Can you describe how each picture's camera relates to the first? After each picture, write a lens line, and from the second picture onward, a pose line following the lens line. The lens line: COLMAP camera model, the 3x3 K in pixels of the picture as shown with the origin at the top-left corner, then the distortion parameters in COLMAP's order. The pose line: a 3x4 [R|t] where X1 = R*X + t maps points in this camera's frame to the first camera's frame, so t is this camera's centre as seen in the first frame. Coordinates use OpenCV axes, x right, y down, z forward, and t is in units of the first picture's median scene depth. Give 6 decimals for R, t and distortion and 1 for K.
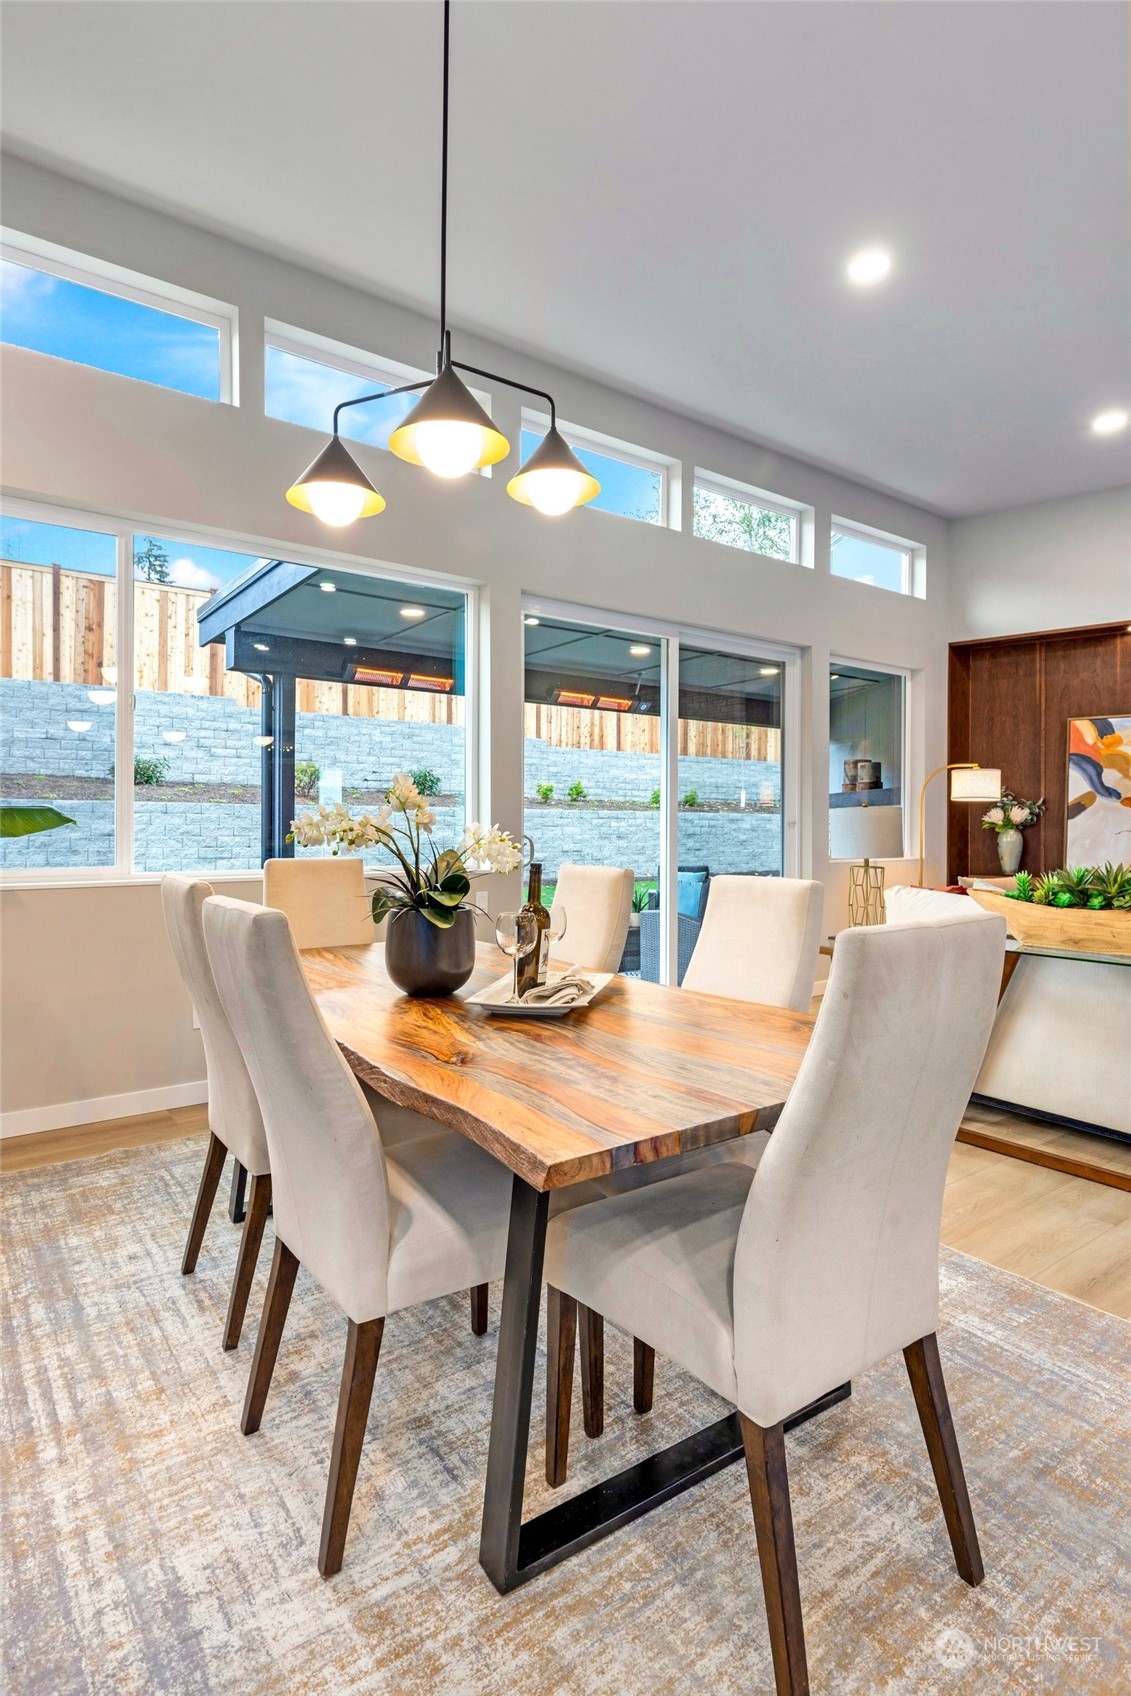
lens RADIAL K [[881.2, 0, 568.2], [0, 881.2, 829.3], [0, 0, 1]] dist [-0.000365, -0.000579]
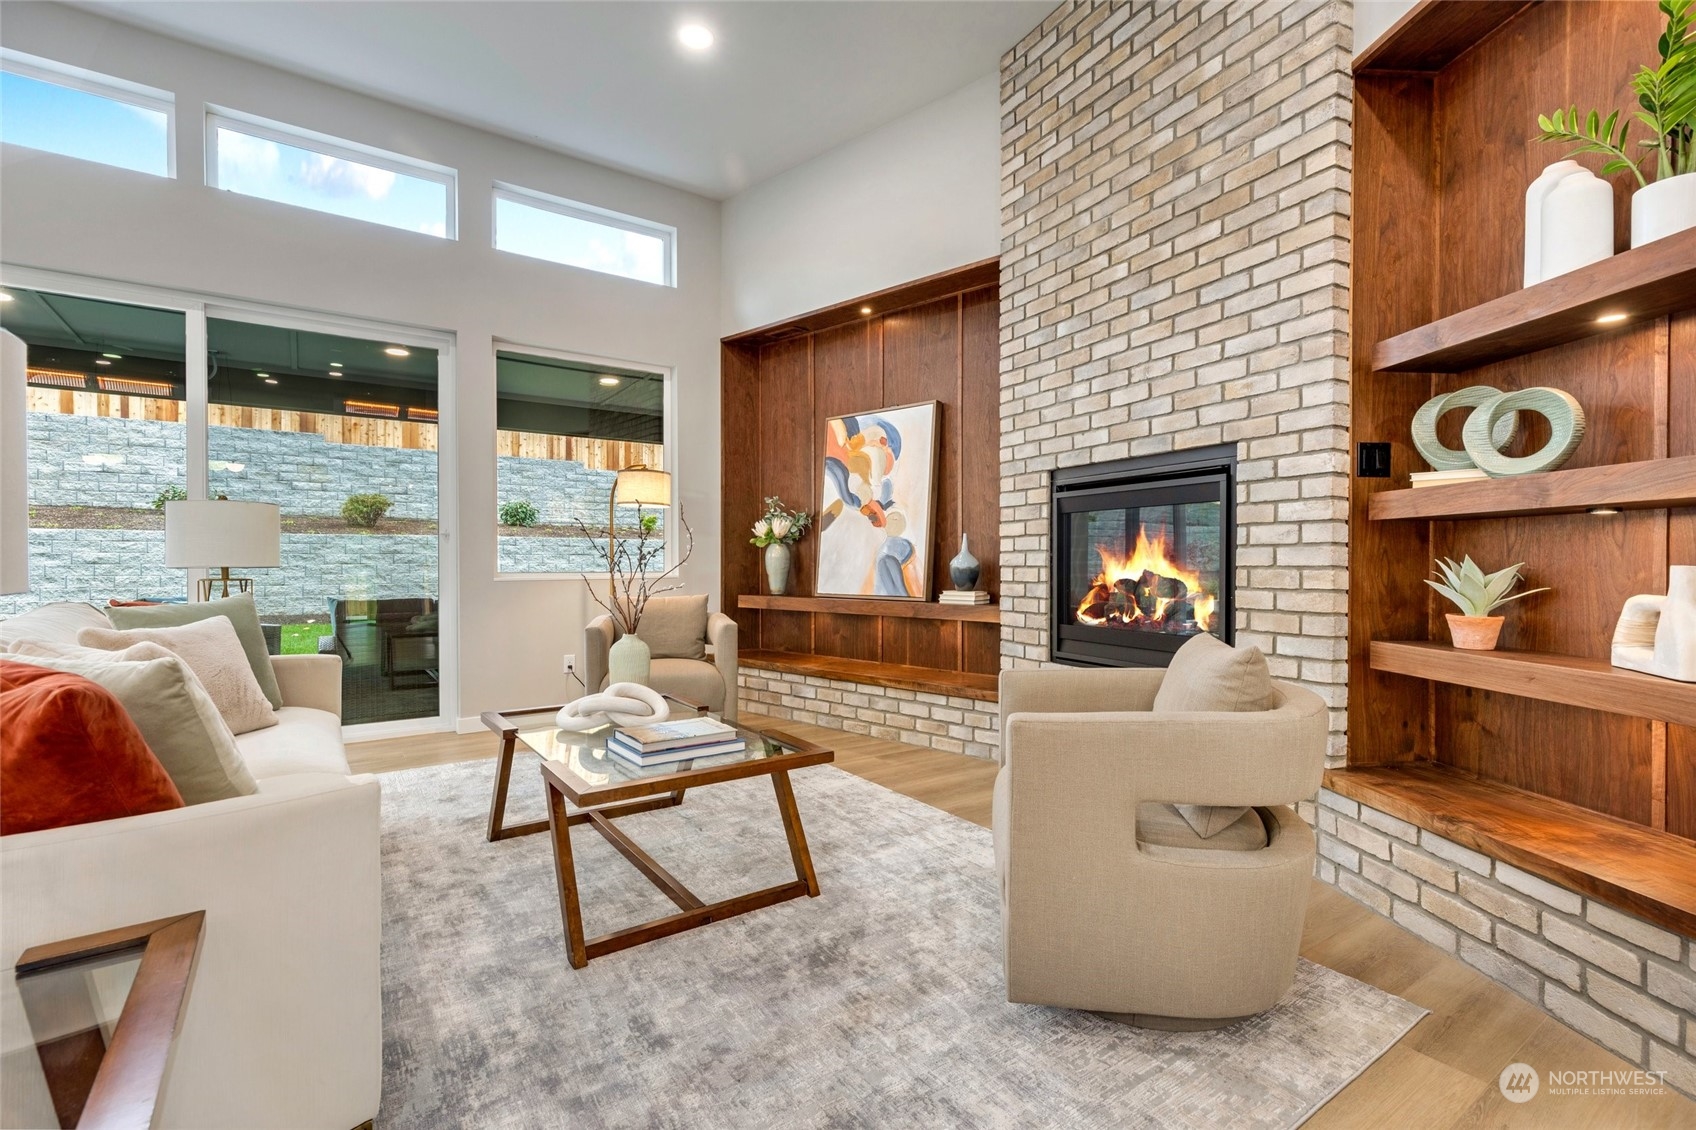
lens RADIAL K [[767.6, 0, 848.0], [0, 767.6, 565.0], [0, 0, 1]] dist [-0.000726, -0.000060]
pose [[0.999809, -0.005054, -0.018901, 0.578169], [0.005054, 0.999987, -0.000061, 0.021744], [0.018901, -0.000034, 0.999821, 0.215045]]
